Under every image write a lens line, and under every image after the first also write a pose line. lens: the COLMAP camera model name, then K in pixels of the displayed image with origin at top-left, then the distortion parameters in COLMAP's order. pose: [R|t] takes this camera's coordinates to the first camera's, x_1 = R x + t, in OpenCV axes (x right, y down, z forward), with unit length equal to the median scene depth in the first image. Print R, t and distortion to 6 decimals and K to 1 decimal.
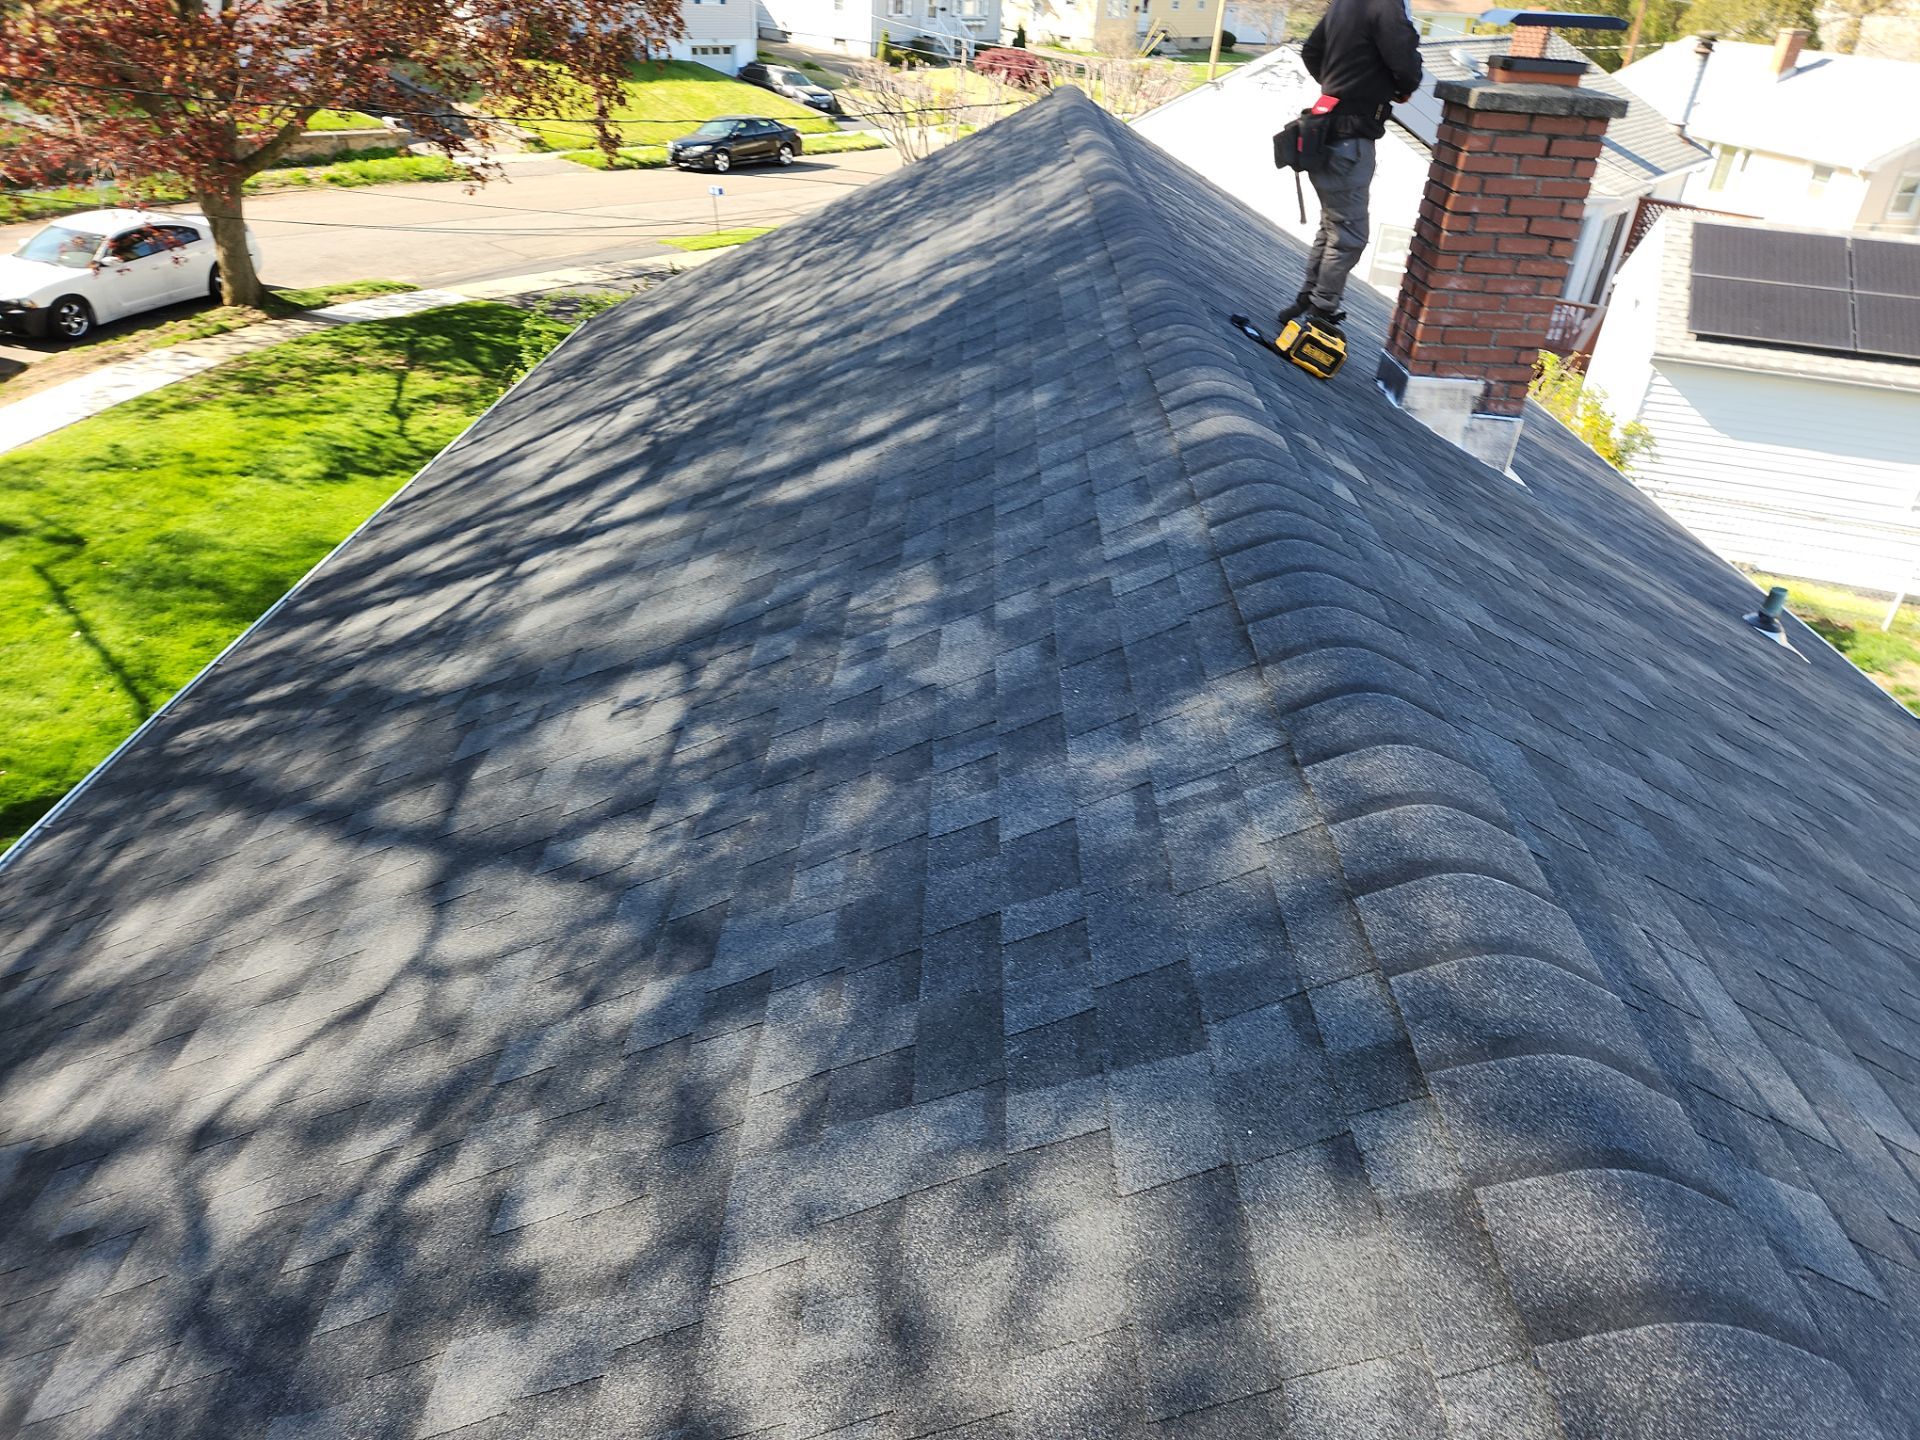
lens RADIAL K [[1267.8, 0, 955.0], [0, 1267.8, 717.2], [0, 0, 1]] dist [0.075692, -0.073187]
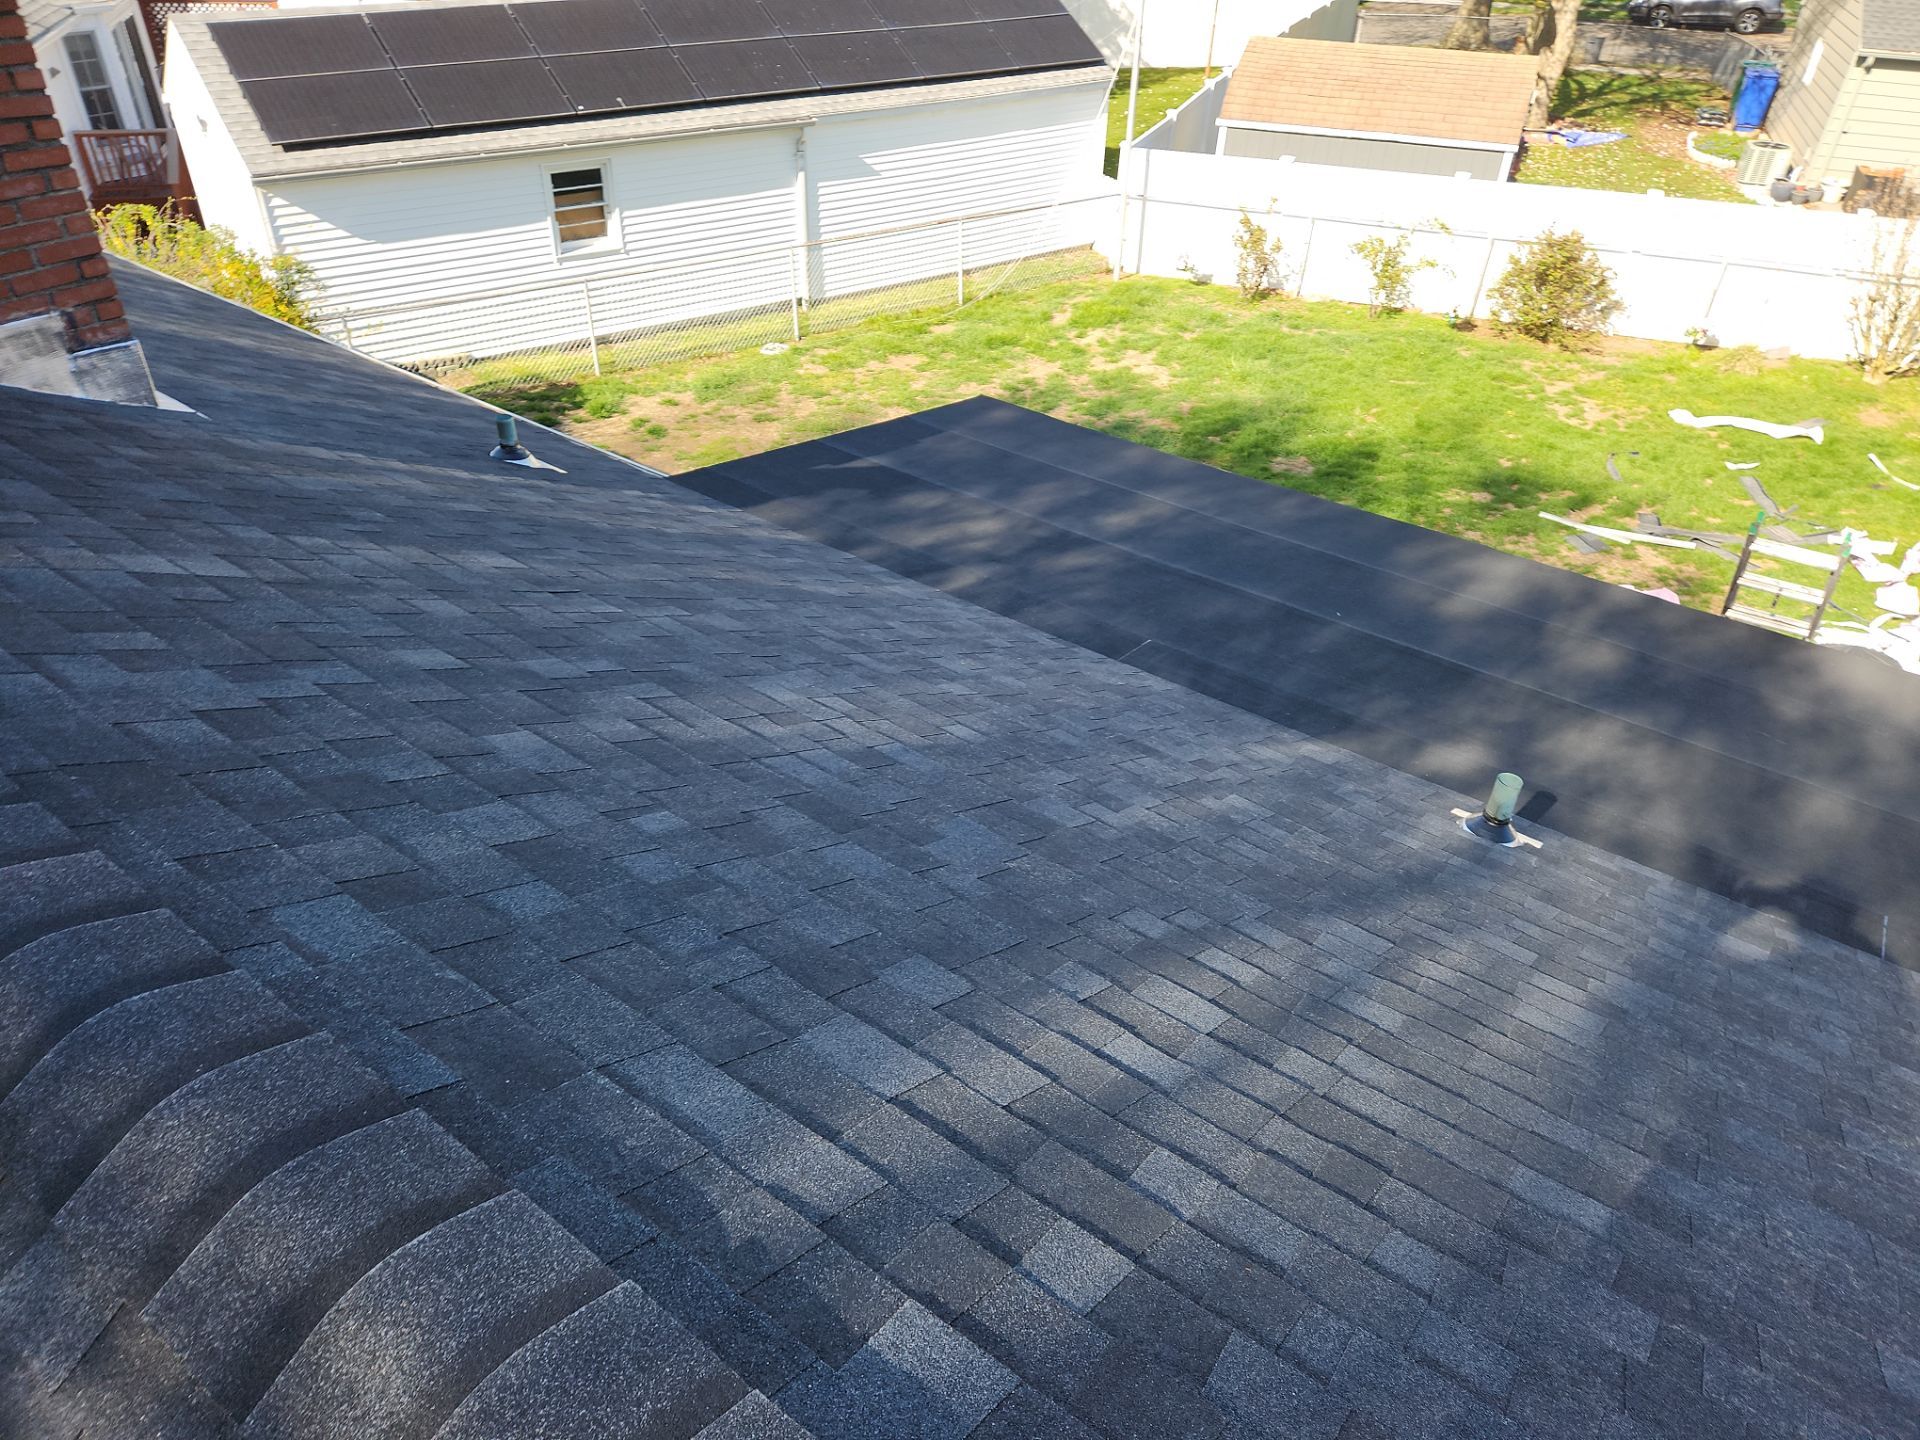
lens RADIAL K [[1267.8, 0, 955.0], [0, 1267.8, 717.2], [0, 0, 1]] dist [0.075692, -0.073187]
pose [[0.570807, -0.516299, 0.638448, 0.092765], [0.421859, 0.851499, 0.311423, -0.064742], [-0.704425, 0.091573, 0.703846, 0.090114]]
